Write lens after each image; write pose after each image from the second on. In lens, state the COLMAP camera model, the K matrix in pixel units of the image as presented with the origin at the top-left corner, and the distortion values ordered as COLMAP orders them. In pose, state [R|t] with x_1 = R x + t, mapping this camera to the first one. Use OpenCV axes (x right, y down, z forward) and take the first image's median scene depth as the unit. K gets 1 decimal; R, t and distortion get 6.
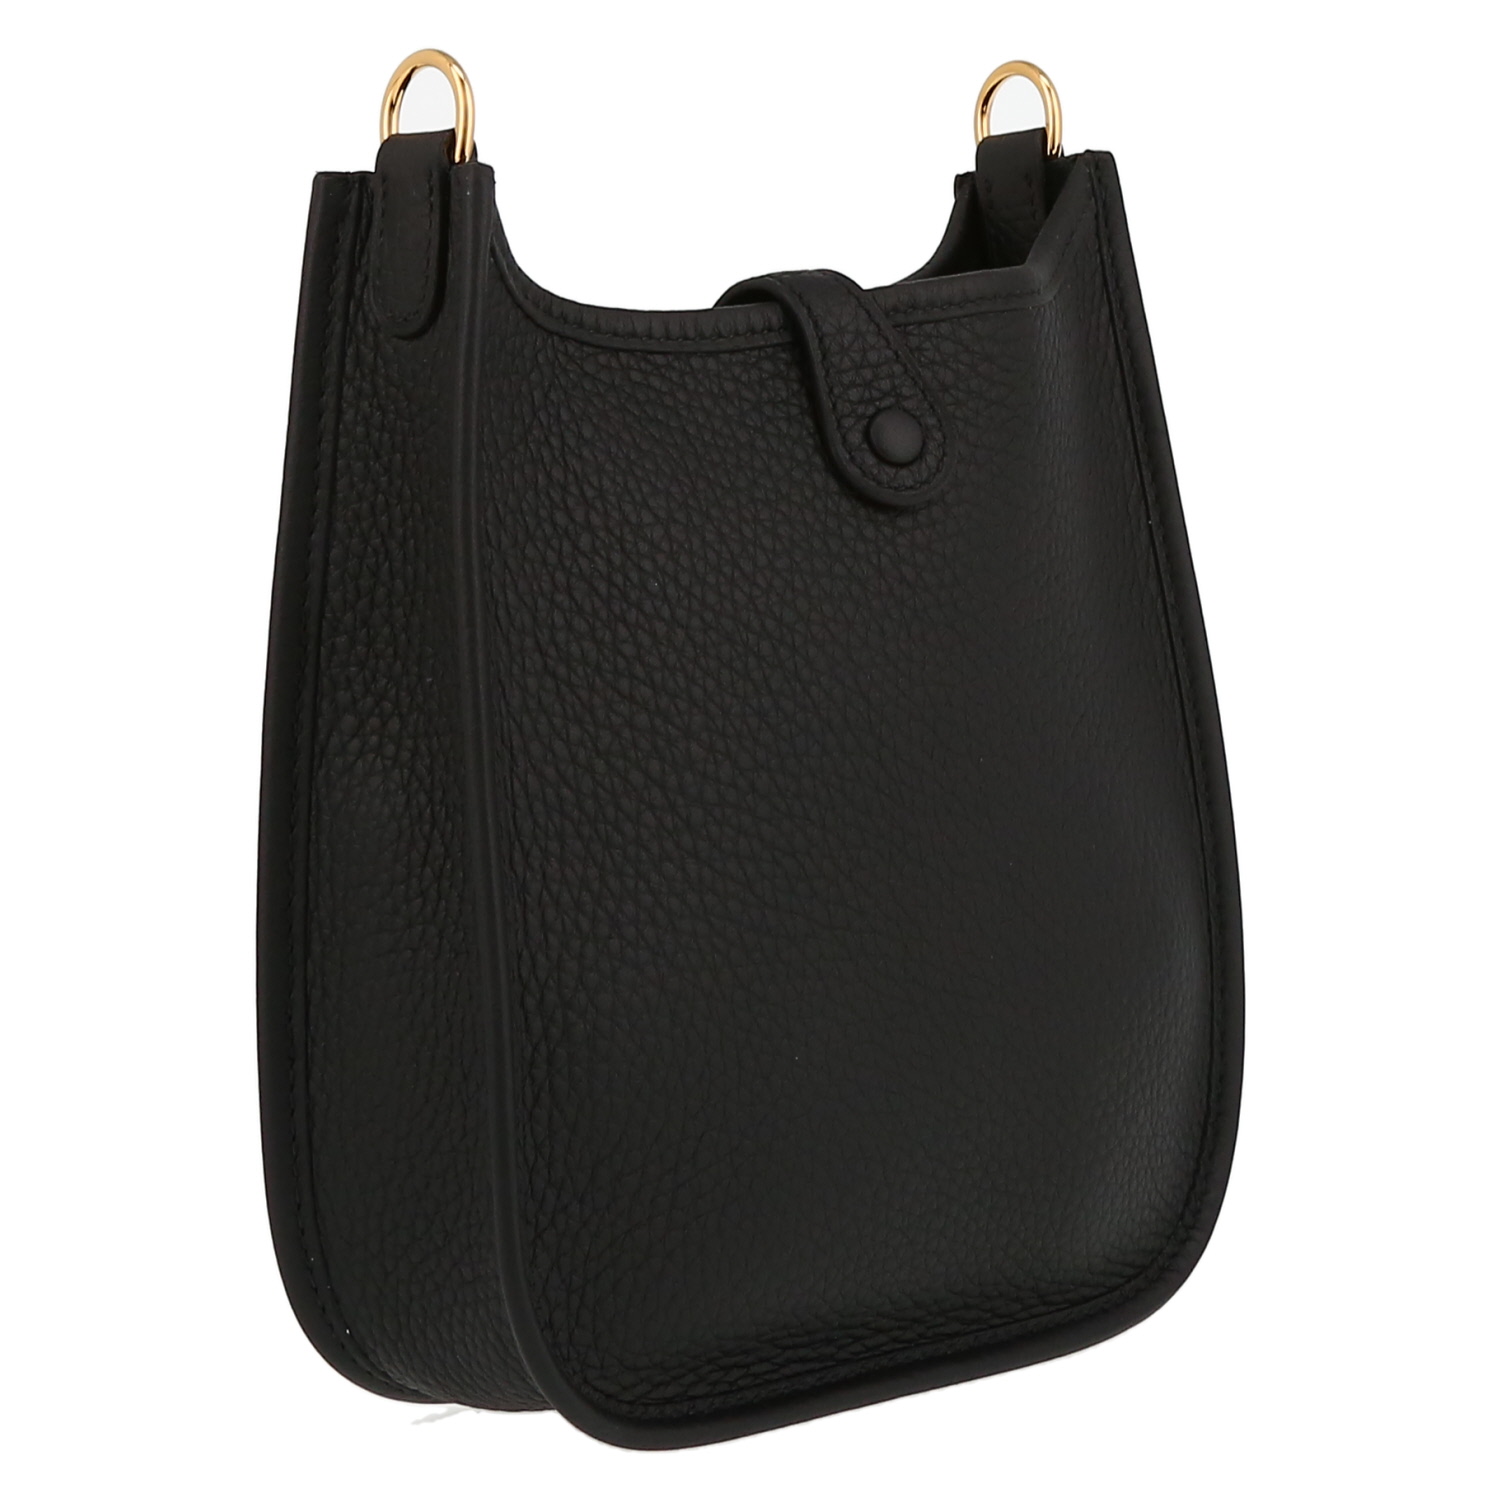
lens RADIAL K [[4848.8, 0, 750.0], [0, 4848.8, 750.0], [0, 0, 1]] dist [0.011223, 0.107360]
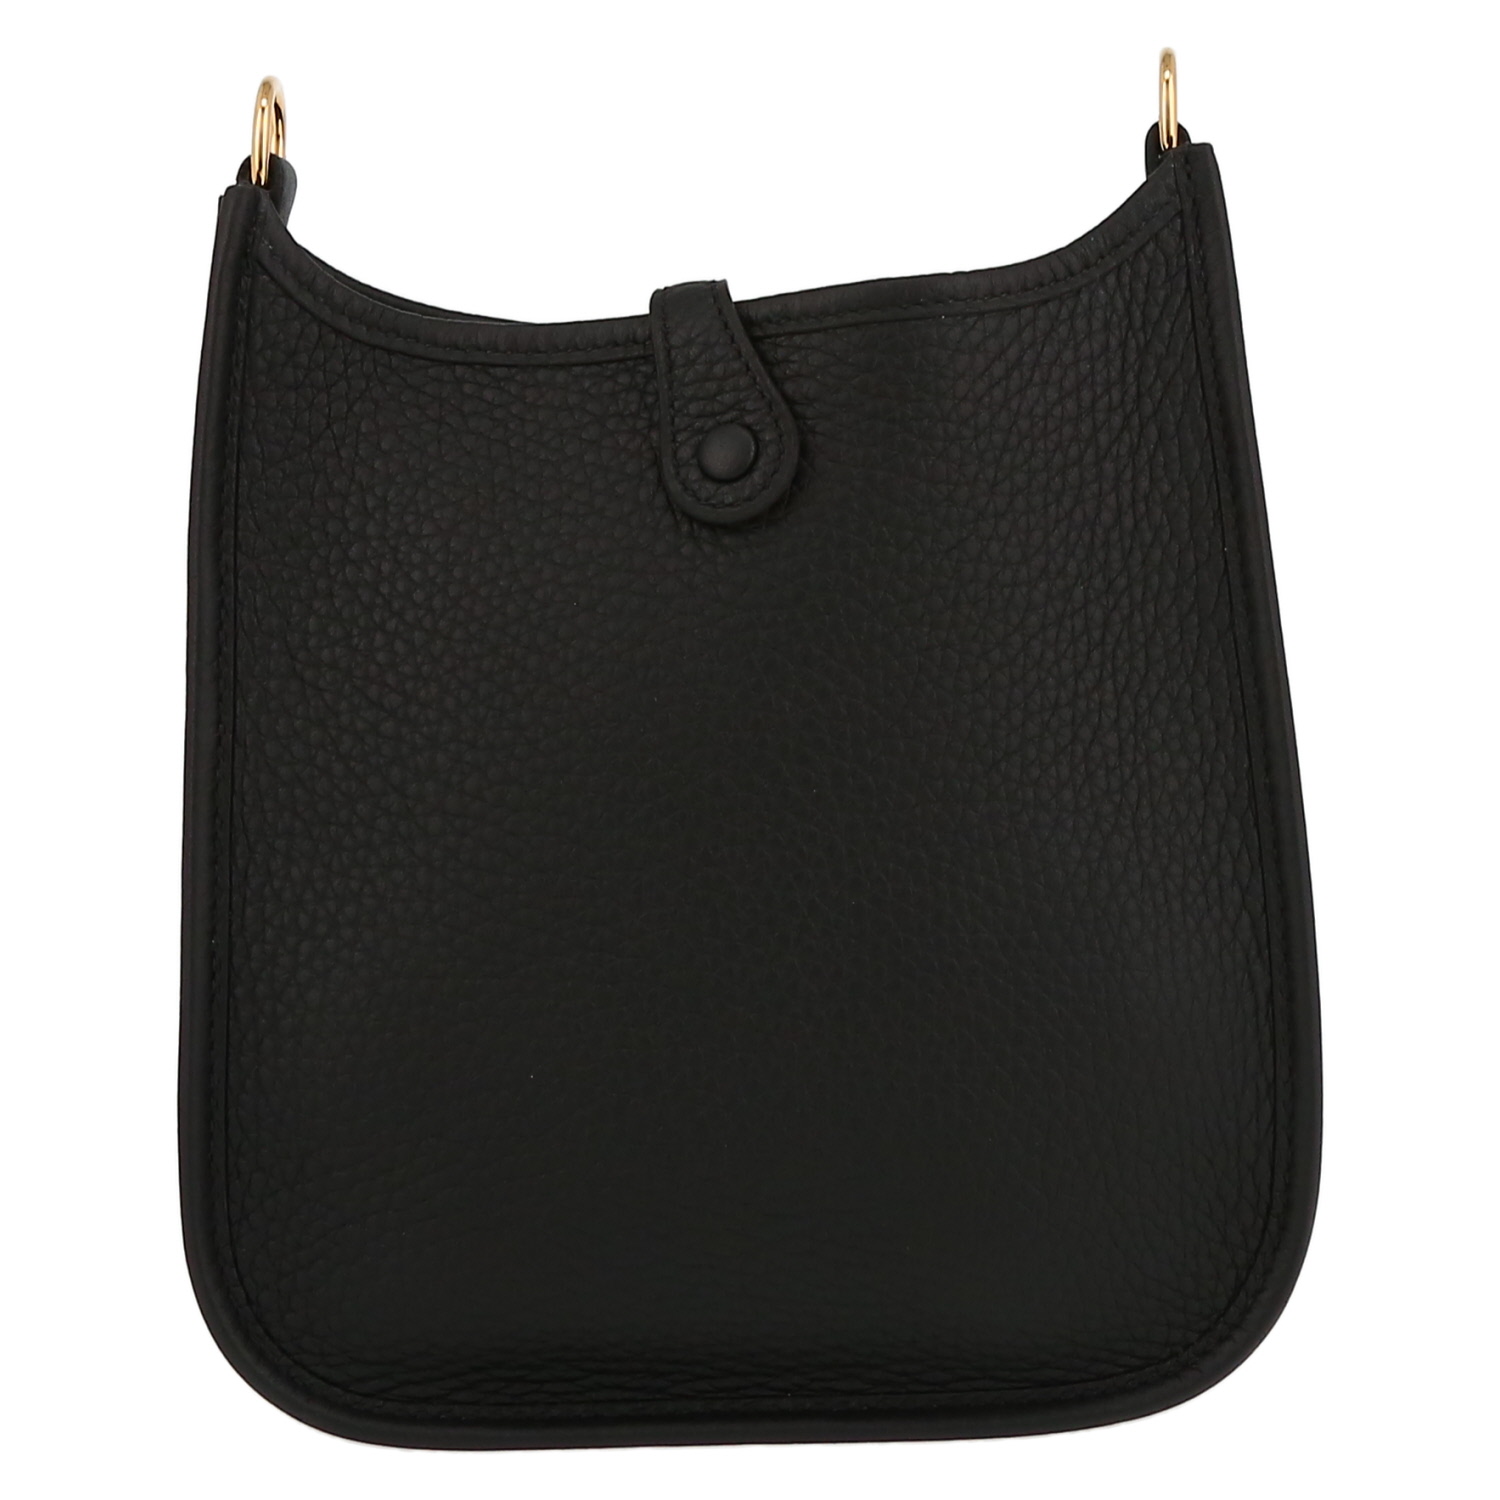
lens RADIAL K [[4848.8, 0, 750.0], [0, 4848.8, 750.0], [0, 0, 1]] dist [0.011223, 0.107360]
pose [[0.726555, 0.054337, -0.684957, 0.725099], [-0.053361, 0.998320, 0.022594, -0.028217], [0.685034, 0.020134, 0.728233, 0.309179]]
